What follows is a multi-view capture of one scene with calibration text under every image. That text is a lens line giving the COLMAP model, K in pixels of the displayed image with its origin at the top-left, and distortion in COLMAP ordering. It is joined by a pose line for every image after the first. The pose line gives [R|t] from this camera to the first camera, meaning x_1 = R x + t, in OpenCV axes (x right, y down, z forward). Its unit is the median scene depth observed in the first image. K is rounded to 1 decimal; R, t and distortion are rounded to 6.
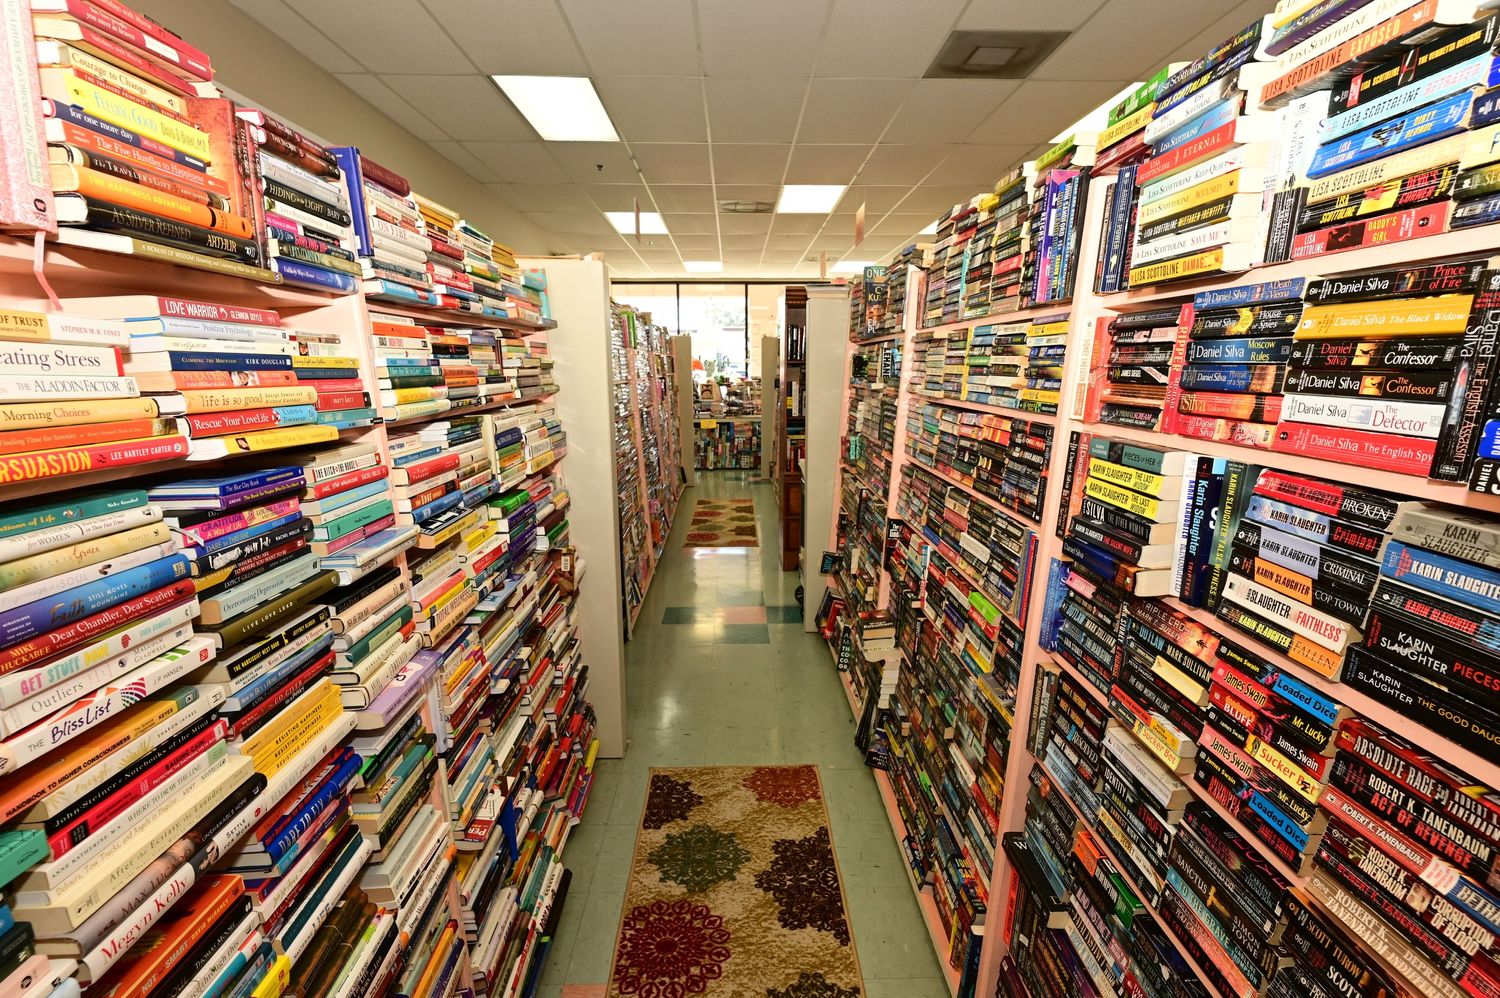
lens RADIAL K [[715.9, 0, 752.9], [0, 715.9, 502.3], [0, 0, 1]] dist [0.000628, 0.000793]
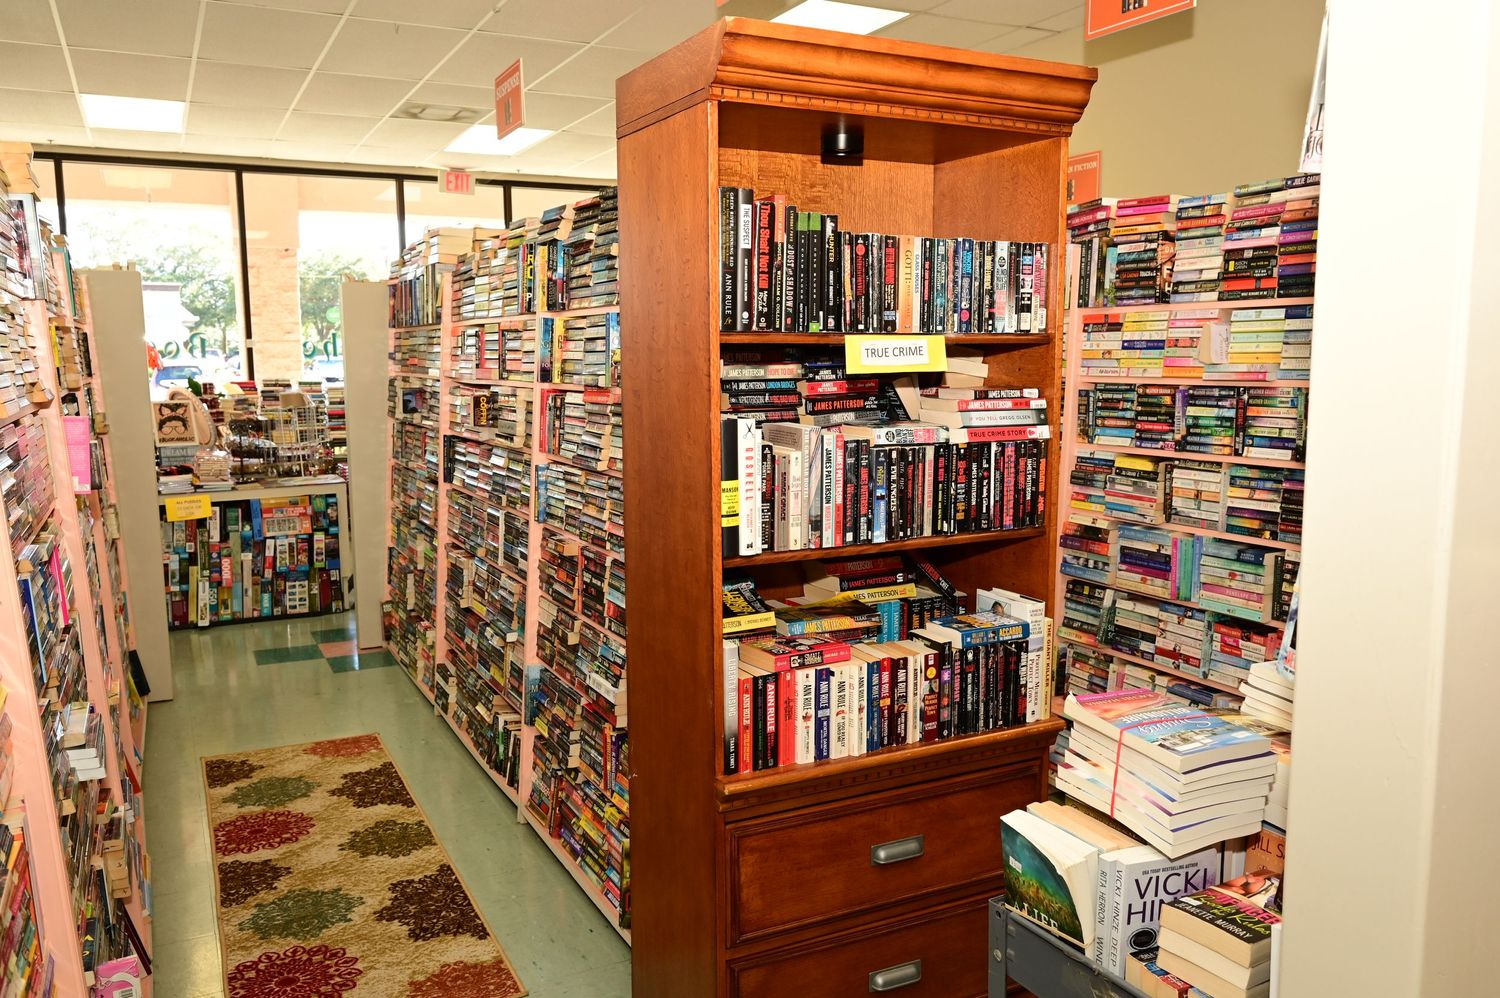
lens RADIAL K [[1177.2, 0, 750.0], [0, 1177.2, 499.0], [0, 0, 1]] dist [0.004962, 0.001103]
pose [[0.904967, -0.058698, 0.421413, -0.055507], [0.086044, 0.995222, -0.046152, -0.059311], [-0.416690, 0.078026, 0.905694, 0.308620]]
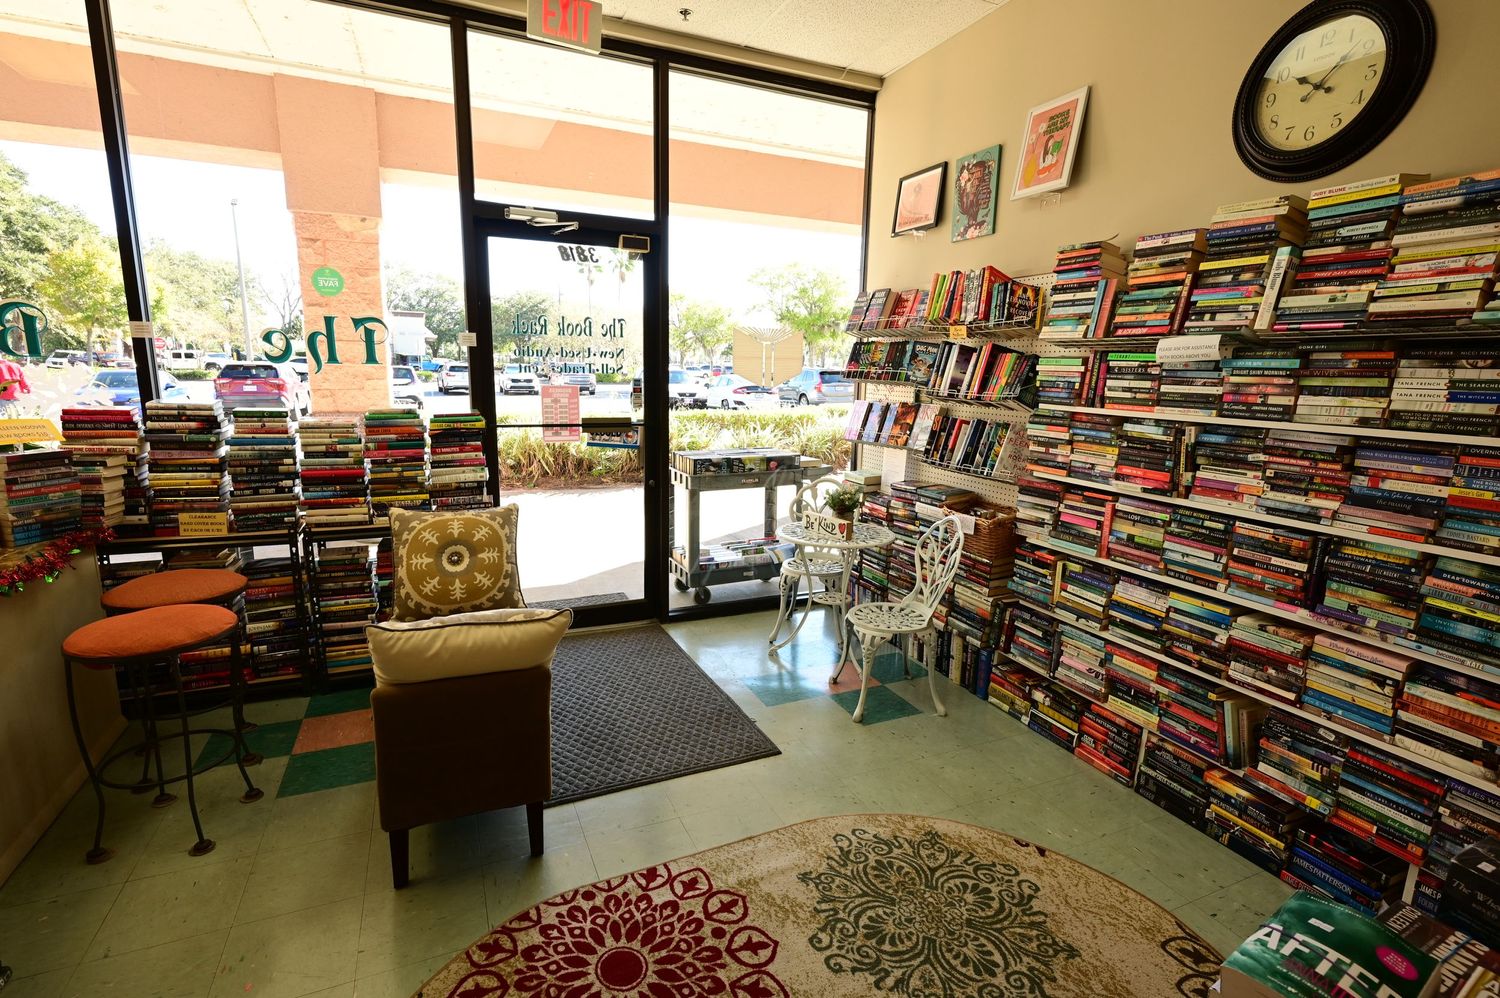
lens RADIAL K [[715.9, 0, 752.9], [0, 715.9, 502.3], [0, 0, 1]] dist [0.000628, 0.000793]
pose [[0.923506, -0.051628, 0.380093, 0.103099], [0.051044, 0.998629, 0.011623, -0.187528], [-0.380172, 0.008668, 0.924875, 0.985604]]
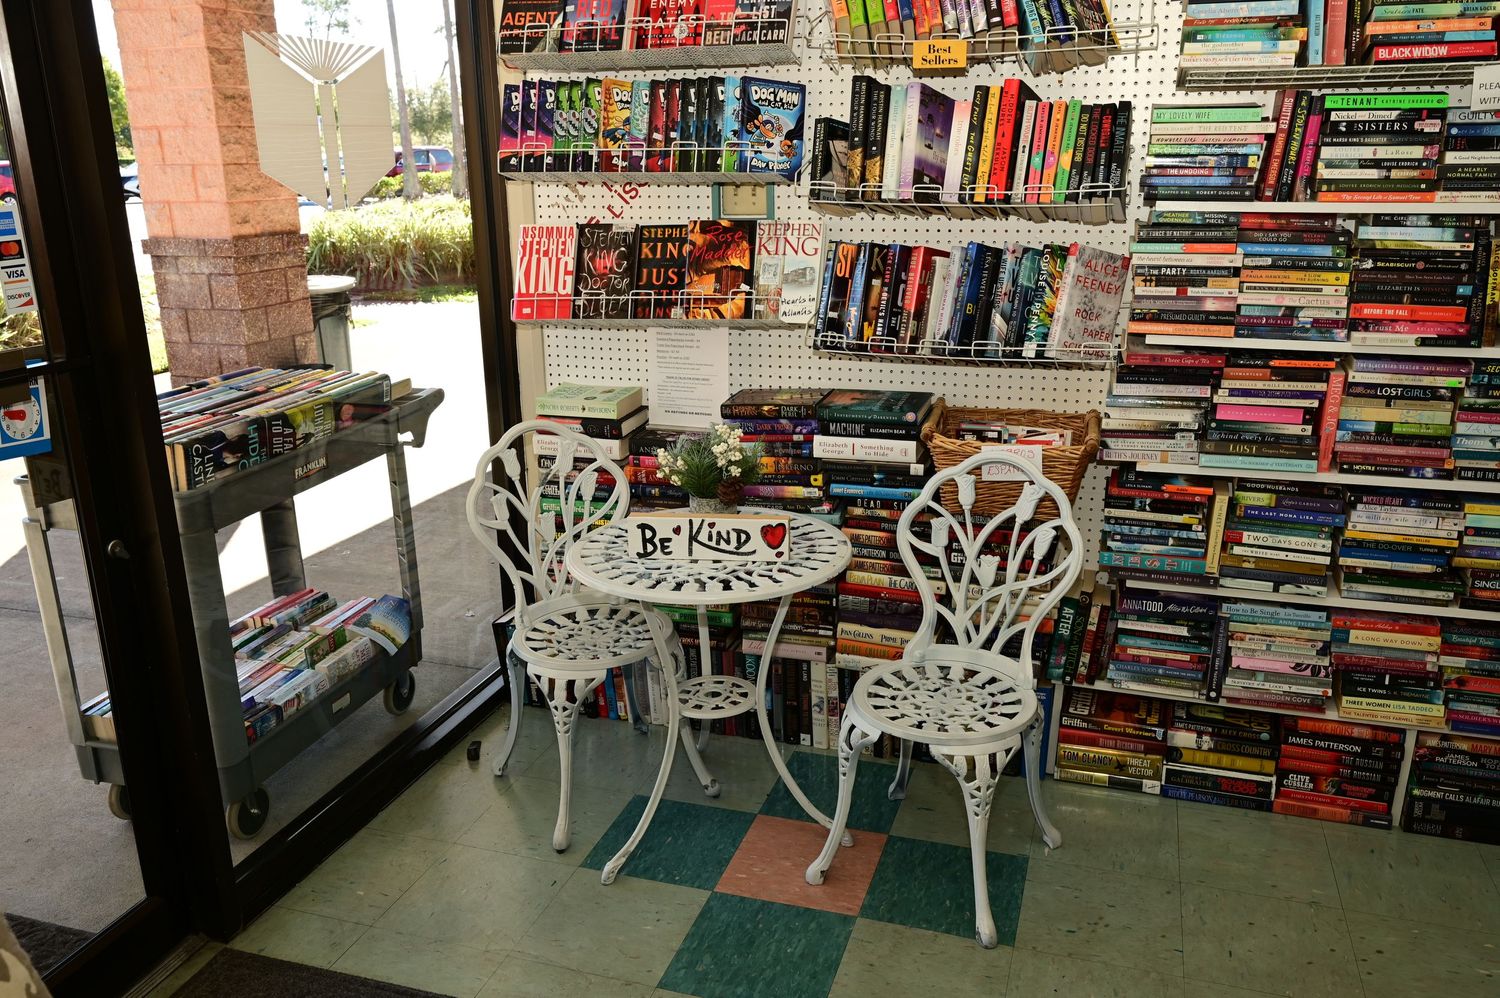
lens RADIAL K [[1177.2, 0, 750.0], [0, 1177.2, 499.0], [0, 0, 1]] dist [0.004962, 0.001103]
pose [[0.336923, -0.275797, 0.900233, 0.060762], [0.191211, 0.956254, 0.221396, -0.228031], [-0.921912, 0.097540, 0.374919, 1.195299]]
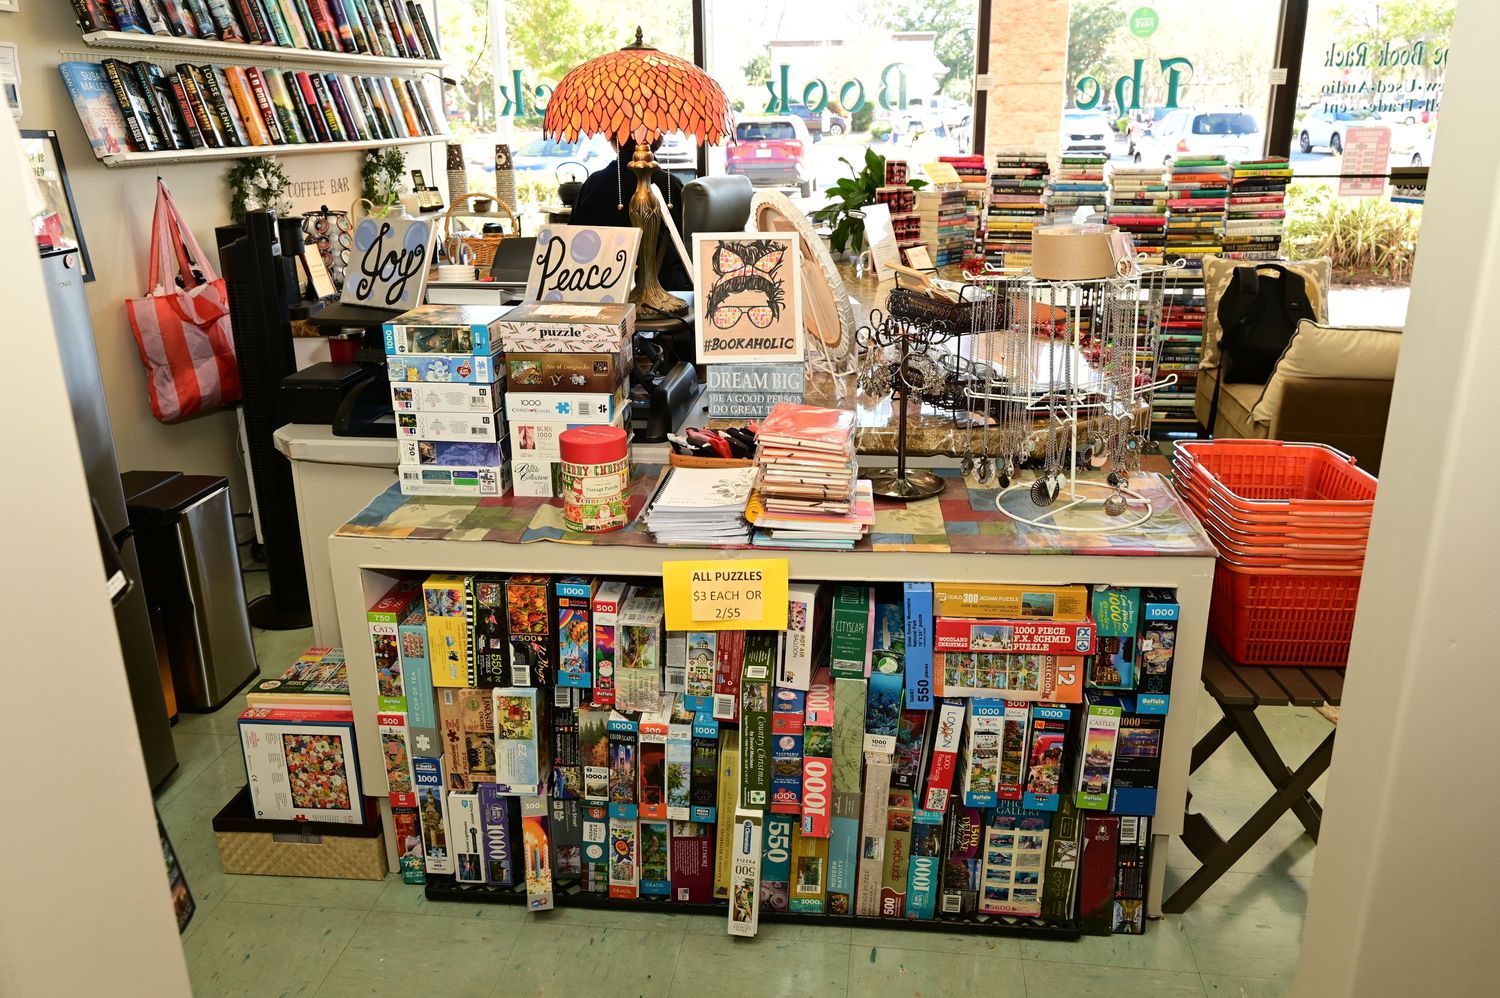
lens RADIAL K [[1169.9, 0, 746.8], [0, 1169.9, 503.0], [0, 0, 1]] dist [0.002168, 0.005172]
pose [[0.987486, 0.038612, -0.152909, -0.028474], [-0.017661, 0.990541, 0.136073, -0.151050], [0.156717, -0.131670, 0.978827, 0.800265]]
